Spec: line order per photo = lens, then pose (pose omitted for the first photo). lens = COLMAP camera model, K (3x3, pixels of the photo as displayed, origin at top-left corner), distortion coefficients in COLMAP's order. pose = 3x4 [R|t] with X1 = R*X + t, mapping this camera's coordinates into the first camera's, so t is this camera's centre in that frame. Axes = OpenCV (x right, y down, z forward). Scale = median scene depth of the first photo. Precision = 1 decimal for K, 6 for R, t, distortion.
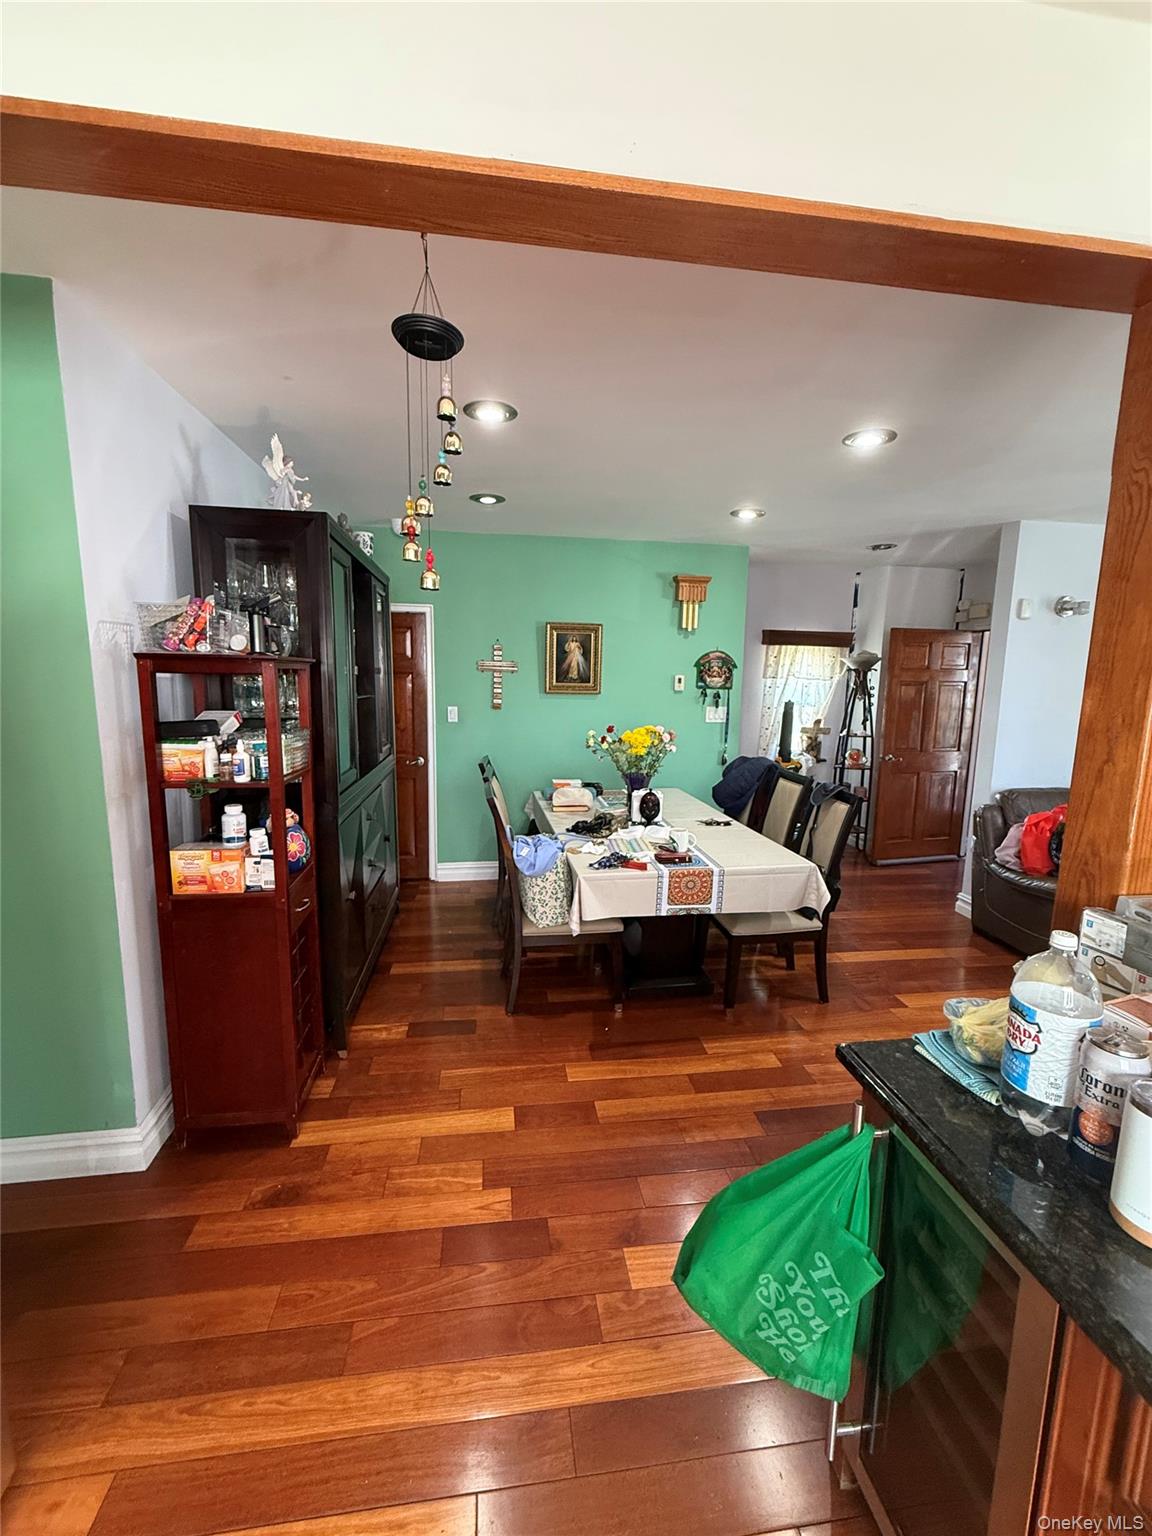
lens RADIAL K [[610.9, 0, 573.4], [0, 610.9, 765.4], [0, 0, 1]] dist [-0.000966, -0.000103]
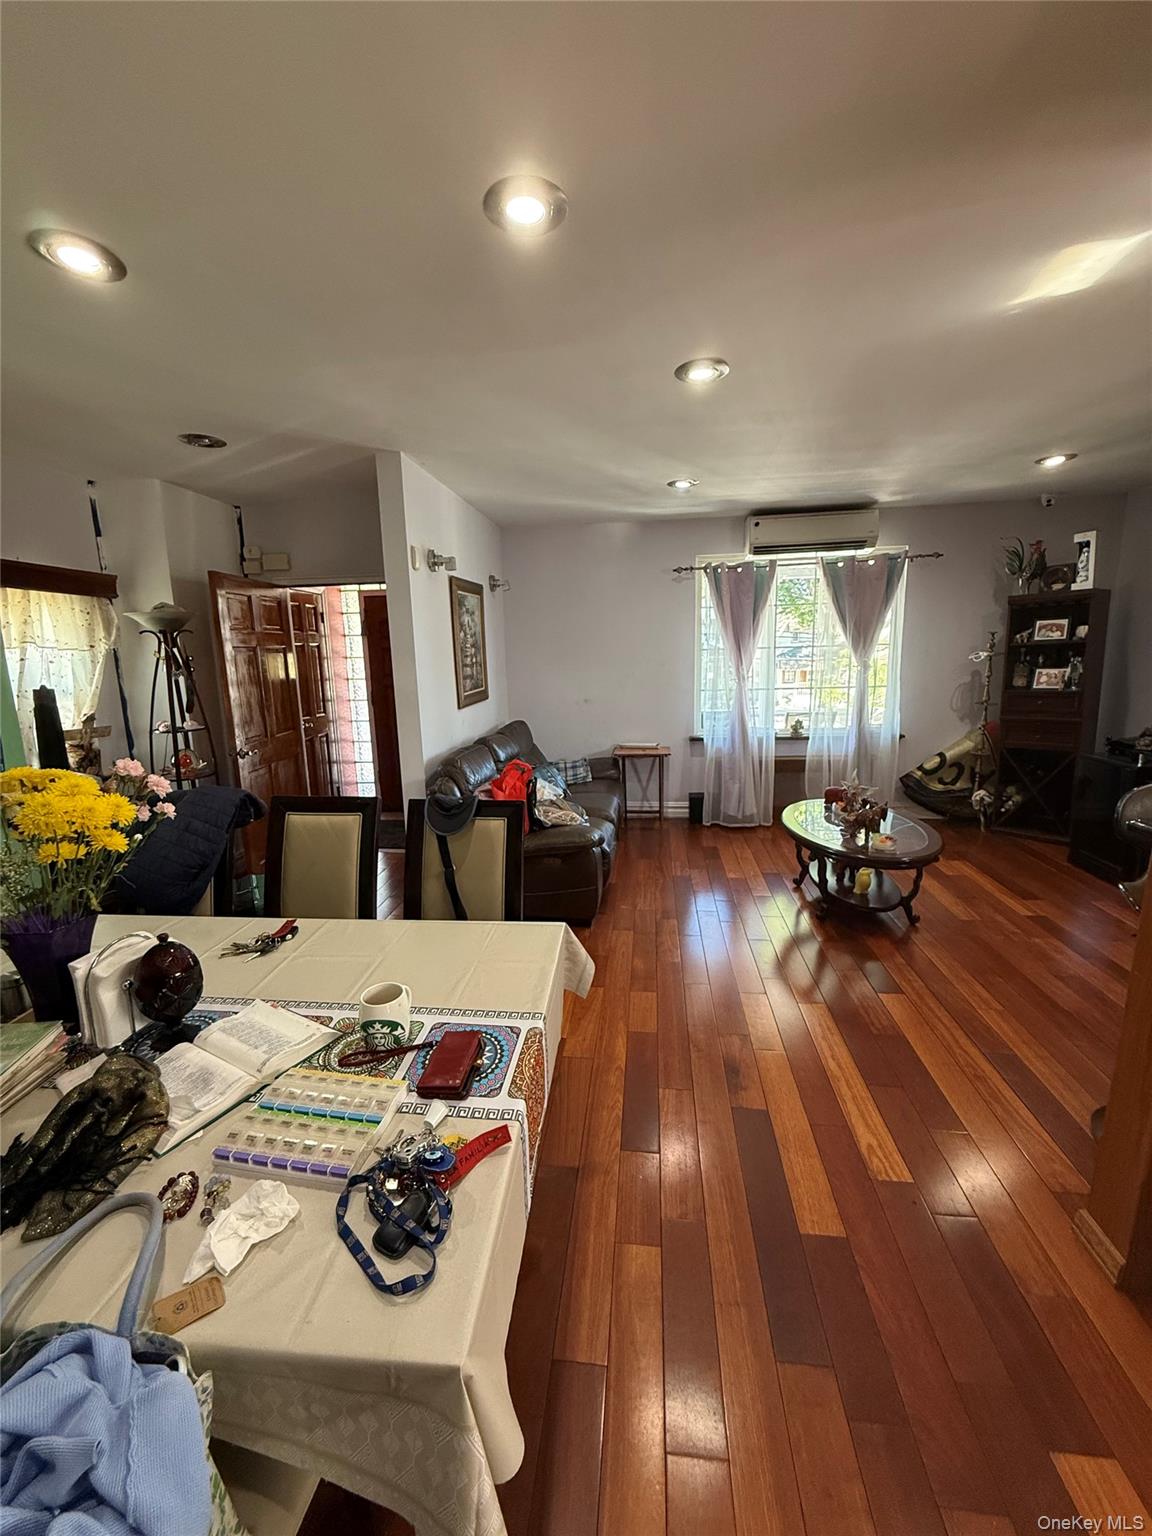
lens RADIAL K [[610.9, 0, 575.5], [0, 610.9, 770.0], [0, 0, 1]] dist [-0.000966, -0.000103]
pose [[0.249540, -0.204459, 0.946534, -0.077798], [0.167912, 0.971785, 0.165646, -0.043935], [-0.953696, 0.117599, 0.276830, 0.394354]]
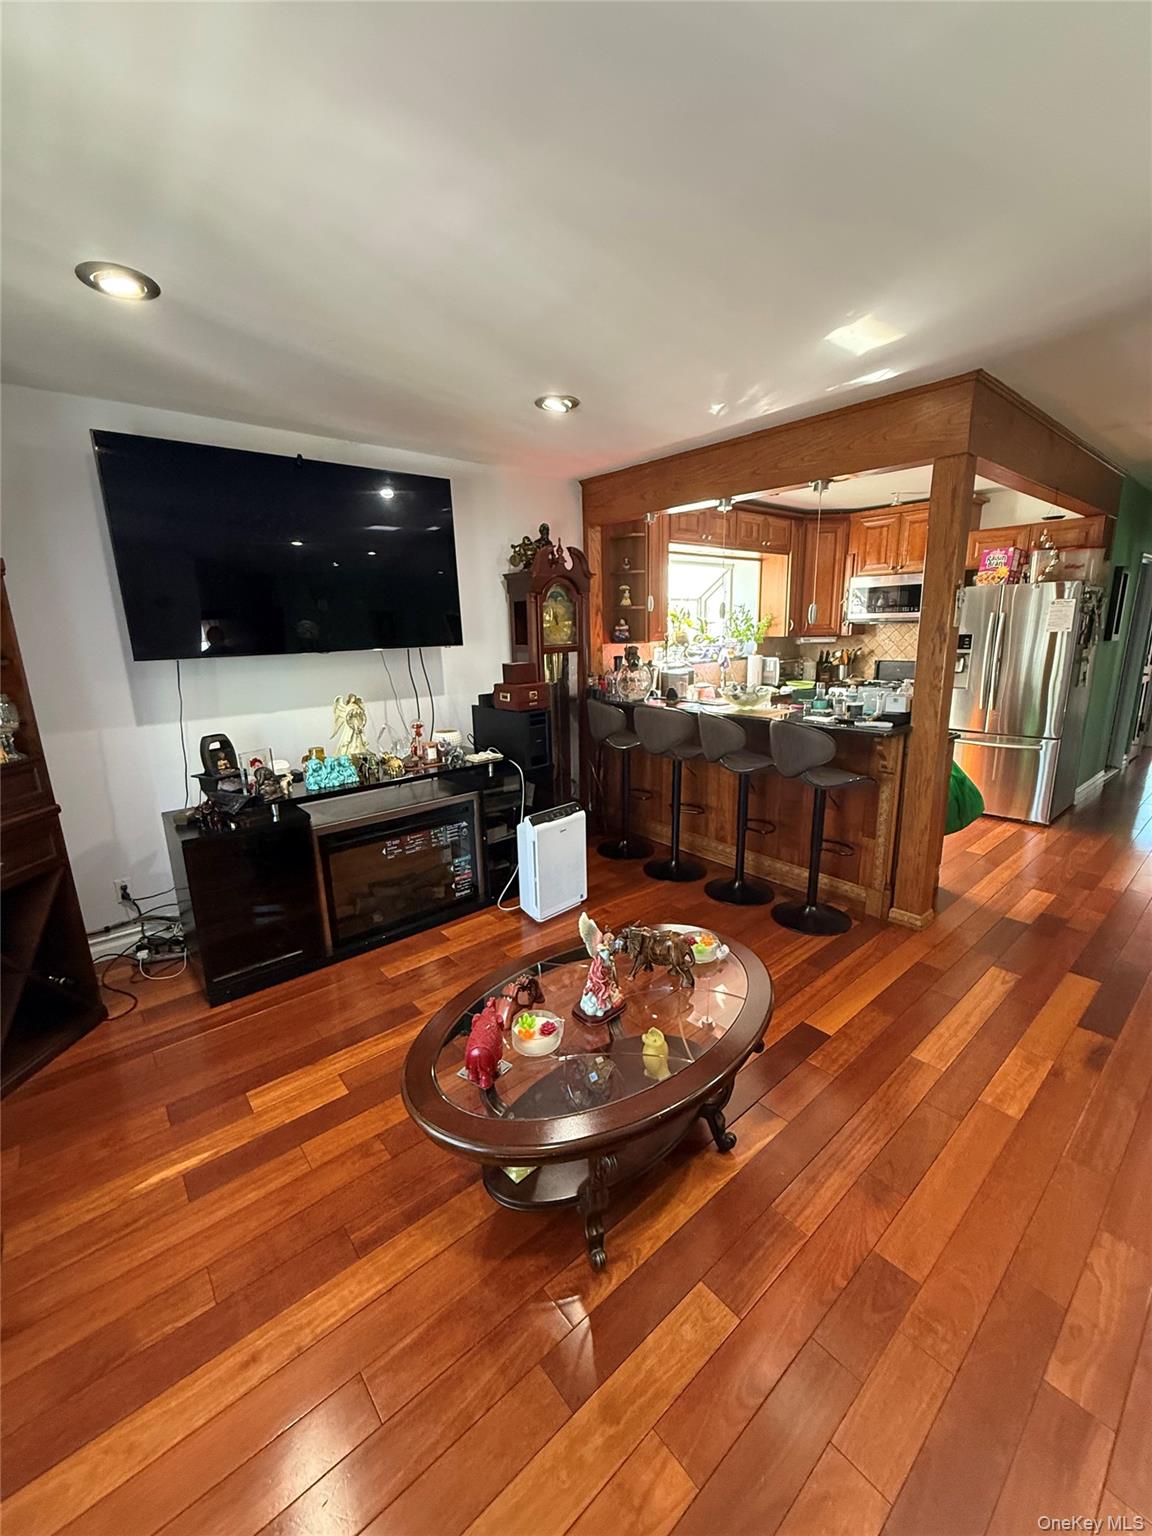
lens RADIAL K [[610.9, 0, 574.6], [0, 610.9, 765.8], [0, 0, 1]] dist [-0.000966, -0.000103]
pose [[-0.844858, 0.126398, -0.519844, 0.329254], [-0.063145, 0.941337, 0.331507, -0.051113], [0.531251, 0.312902, -0.787315, 0.447470]]
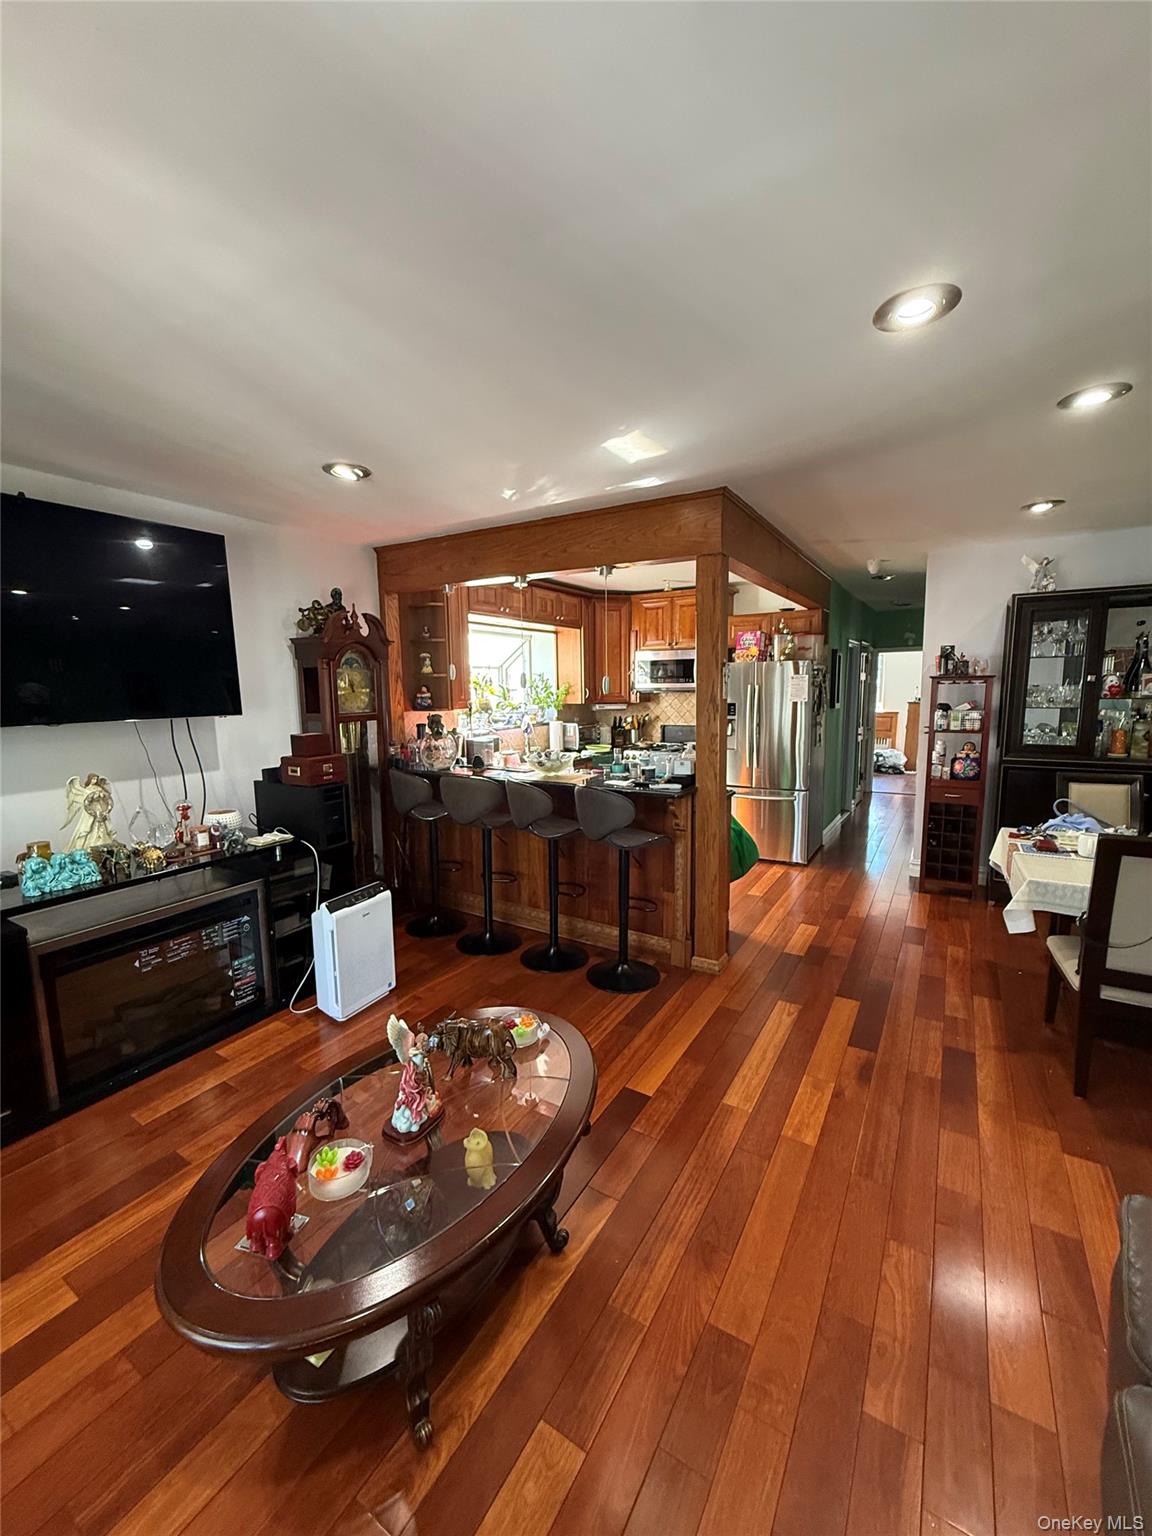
lens RADIAL K [[610.9, 0, 573.8], [0, 610.9, 765.0], [0, 0, 1]] dist [-0.000966, -0.000103]
pose [[-0.637973, 0.095073, -0.764167, 0.325985], [-0.104028, 0.972612, 0.207855, -0.053536], [0.763000, 0.212100, -0.610610, 0.442819]]
